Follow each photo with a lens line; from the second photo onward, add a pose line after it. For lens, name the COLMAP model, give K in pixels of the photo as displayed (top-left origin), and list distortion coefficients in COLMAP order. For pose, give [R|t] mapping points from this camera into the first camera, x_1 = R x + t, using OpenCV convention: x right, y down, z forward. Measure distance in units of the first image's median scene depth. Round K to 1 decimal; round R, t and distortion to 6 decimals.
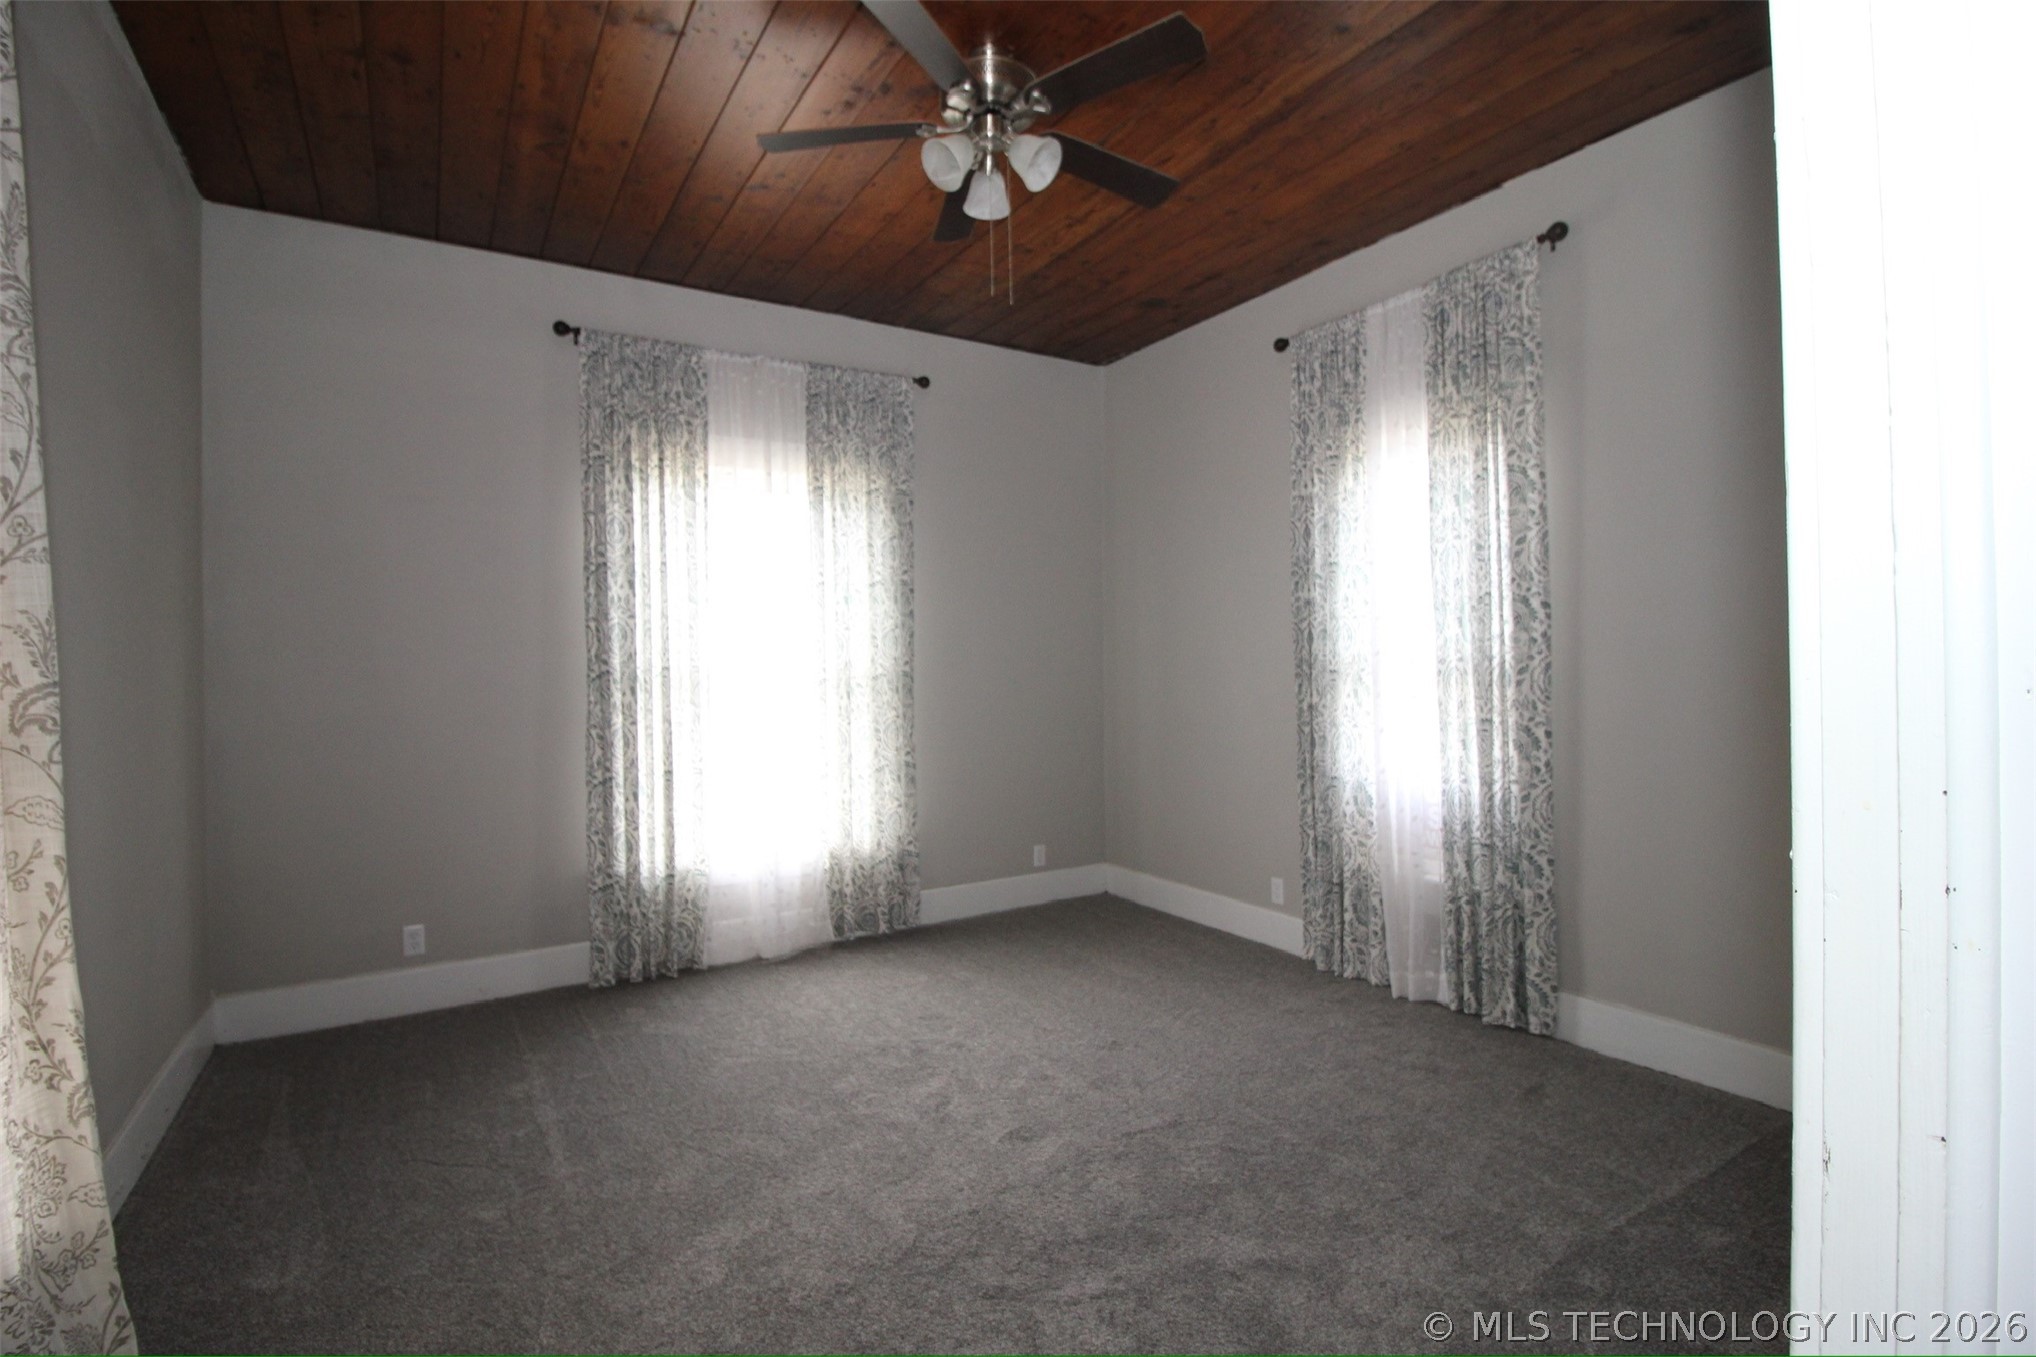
lens RADIAL K [[947.3, 0, 1012.4], [0, 947.3, 667.7], [0, 0, 1]] dist [0.008653, -0.017084]
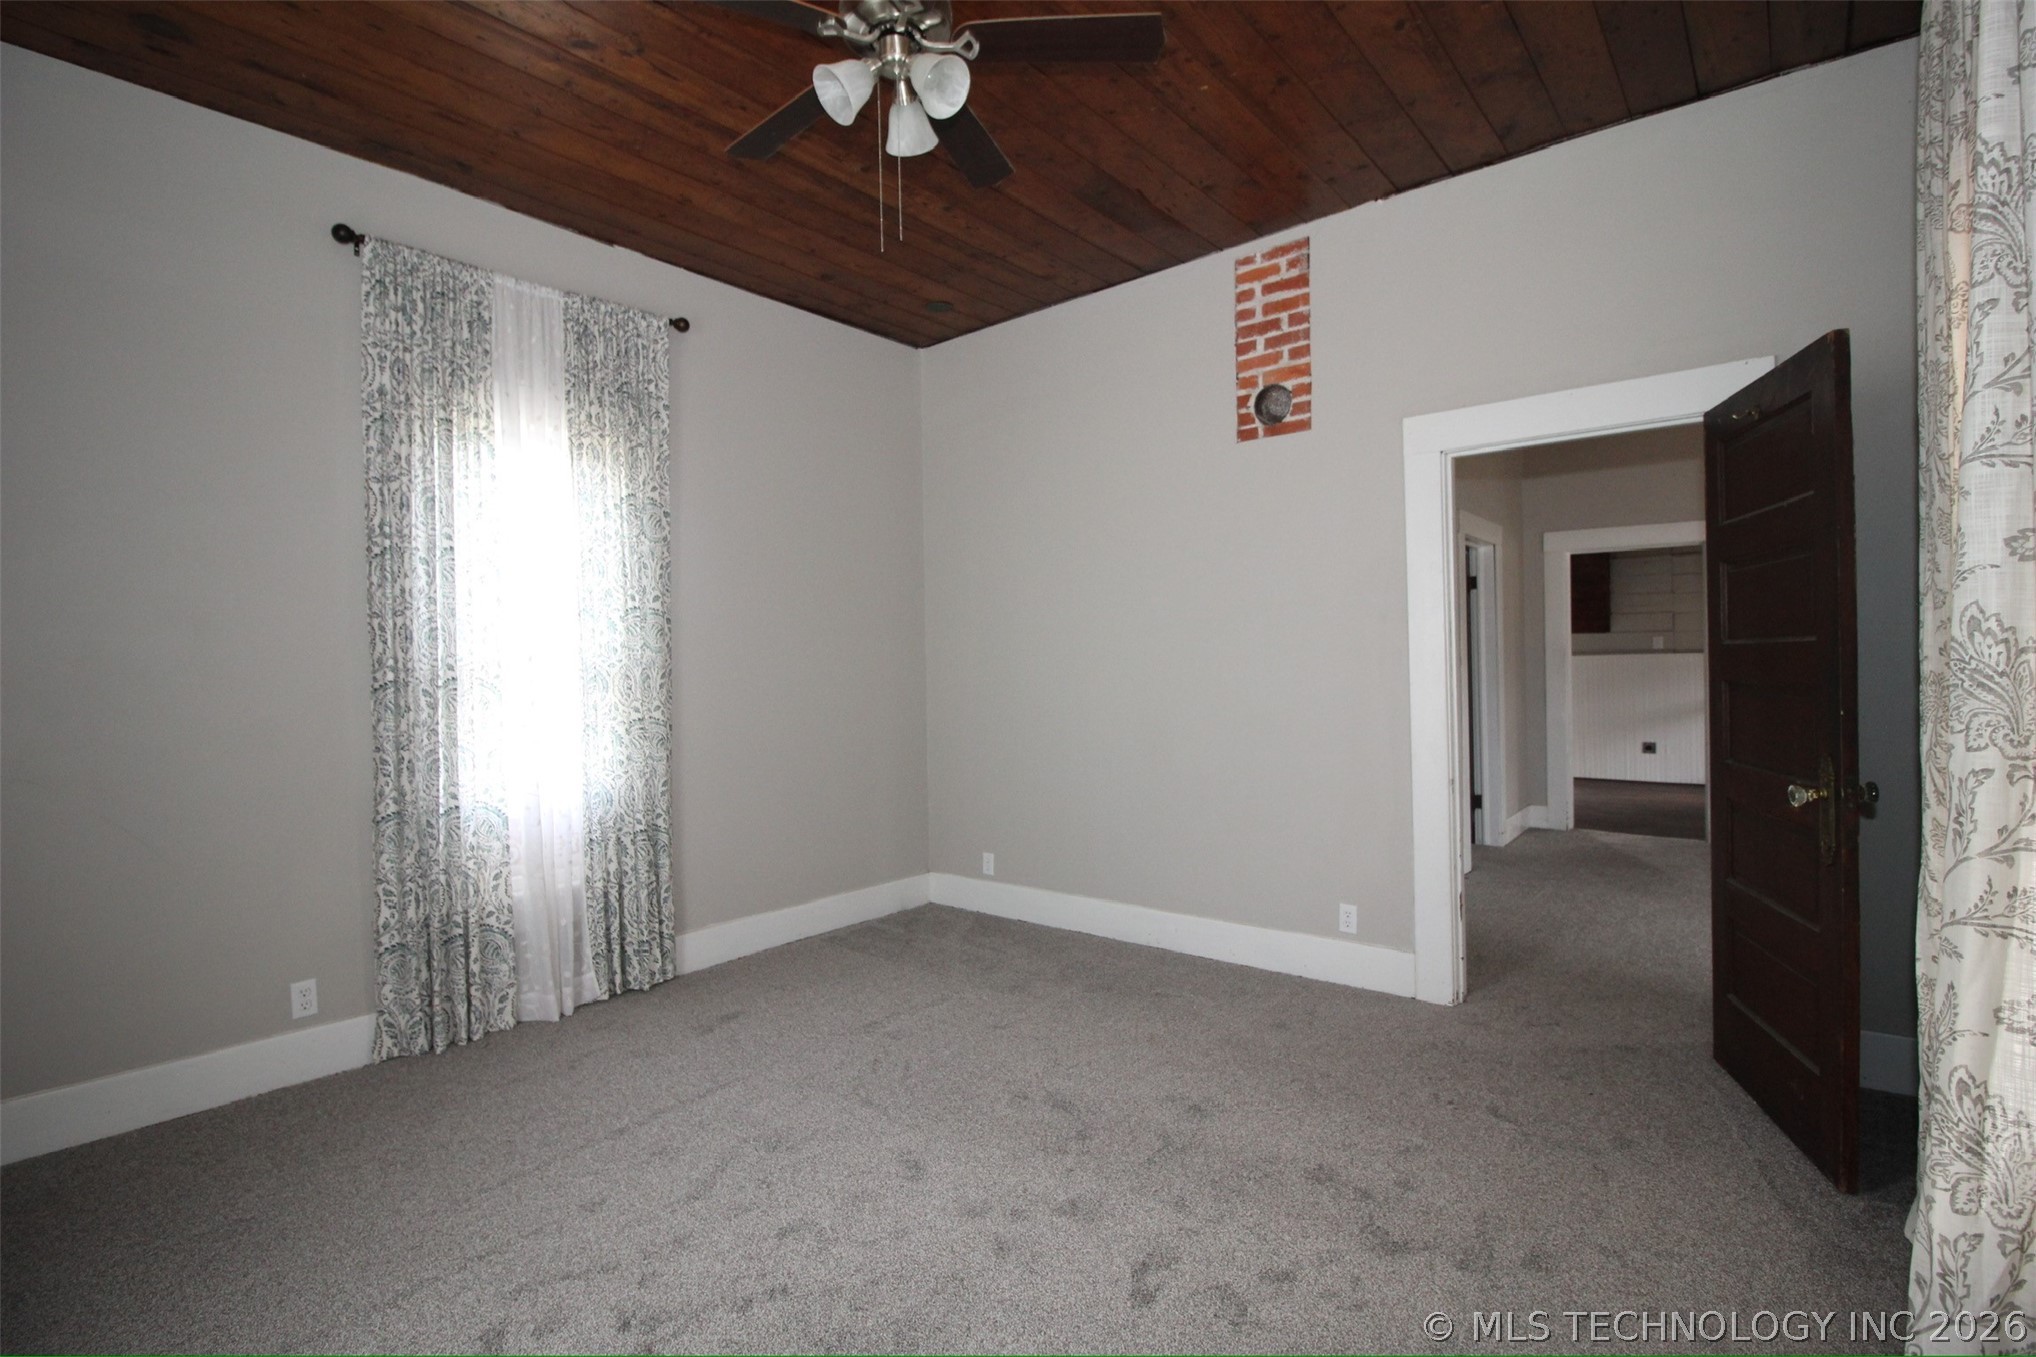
lens RADIAL K [[947.3, 0, 1012.4], [0, 947.3, 667.7], [0, 0, 1]] dist [0.008653, -0.017084]
pose [[-0.336827, 0.009087, 0.941523, -0.636943], [0.015542, 0.999871, -0.004090, 0.004489], [-0.941438, 0.013255, -0.336925, 0.856868]]
